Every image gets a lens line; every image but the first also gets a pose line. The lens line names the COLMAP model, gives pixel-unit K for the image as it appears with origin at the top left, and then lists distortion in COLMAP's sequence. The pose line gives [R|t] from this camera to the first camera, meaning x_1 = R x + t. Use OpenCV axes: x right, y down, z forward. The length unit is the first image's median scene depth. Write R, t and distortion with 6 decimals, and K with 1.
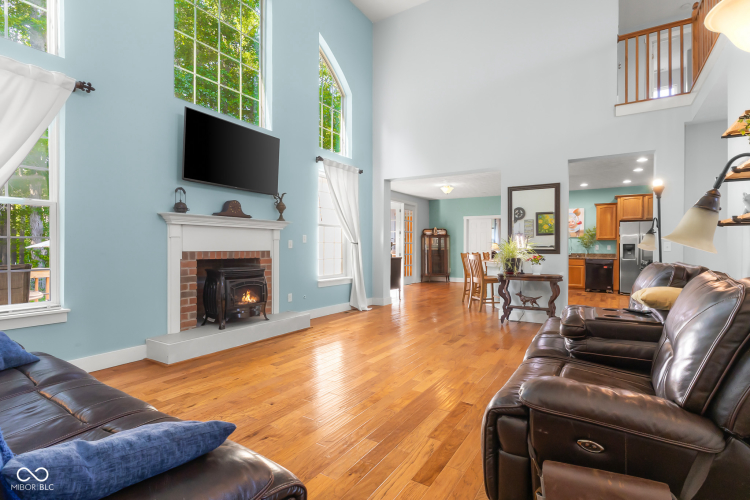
lens RADIAL K [[362.1, 0, 381.0], [0, 362.1, 248.0], [0, 0, 1]] dist [0.002730, -0.000258]
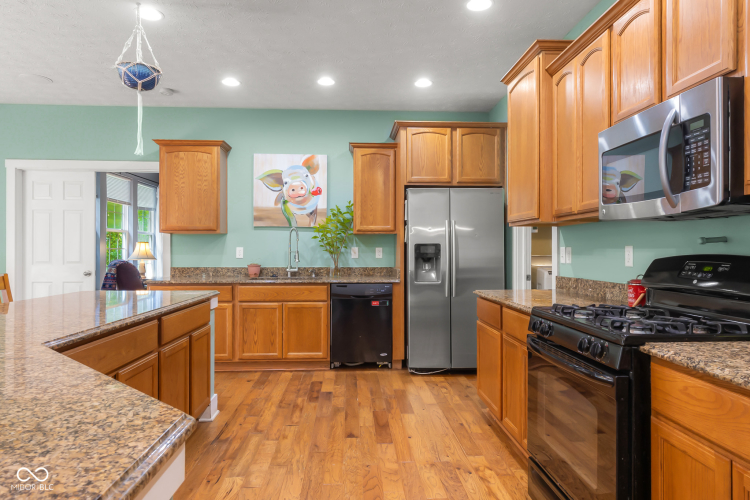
lens RADIAL K [[475.6, 0, 376.5], [0, 475.6, 250.3], [0, 0, 1]] dist [0.002609, -0.000001]
pose [[0.818124, -0.003101, 0.575034, 0.231057], [0.004613, 0.999989, -0.001170, -0.002630], [-0.575023, 0.003610, 0.818129, 0.410715]]
